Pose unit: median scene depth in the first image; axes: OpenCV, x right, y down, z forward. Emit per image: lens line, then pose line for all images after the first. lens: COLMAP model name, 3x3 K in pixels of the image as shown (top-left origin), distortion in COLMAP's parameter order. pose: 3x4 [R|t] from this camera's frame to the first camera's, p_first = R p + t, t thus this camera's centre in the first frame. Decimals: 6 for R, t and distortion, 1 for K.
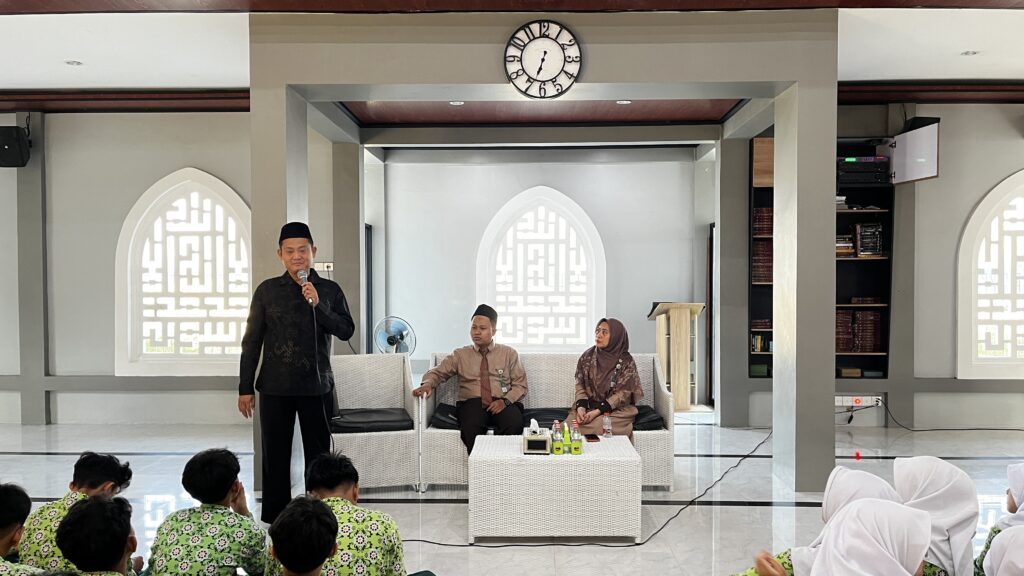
lens RADIAL K [[769.5, 0, 503.2], [0, 769.5, 293.0], [0, 0, 1]] dist [0.037624, -0.027717]
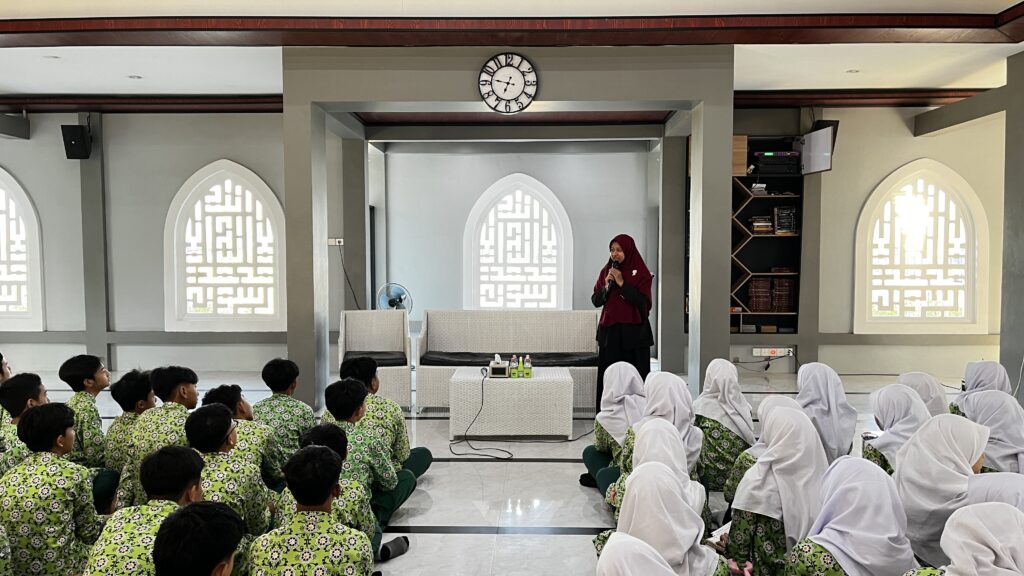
lens RADIAL K [[769.5, 0, 502.2], [0, 769.5, 294.3], [0, 0, 1]] dist [0.037624, -0.027717]
pose [[0.999999, 0.000947, 0.001356, 0.027072], [-0.000993, 0.999404, 0.034500, 0.006233], [-0.001322, -0.034501, 0.999404, -0.213053]]
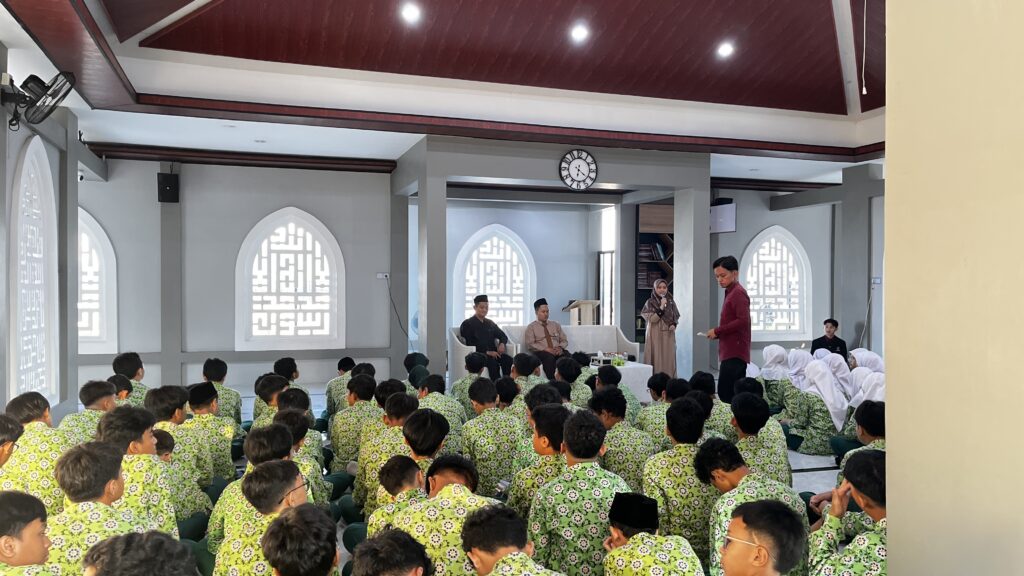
lens RADIAL K [[769.5, 0, 493.9], [0, 769.5, 304.5], [0, 0, 1]] dist [0.037624, -0.027717]
pose [[0.945379, -0.000612, 0.325972, -0.517897], [-0.001334, 0.999983, 0.005747, 0.013014], [-0.325970, -0.005867, 0.945362, -0.494928]]
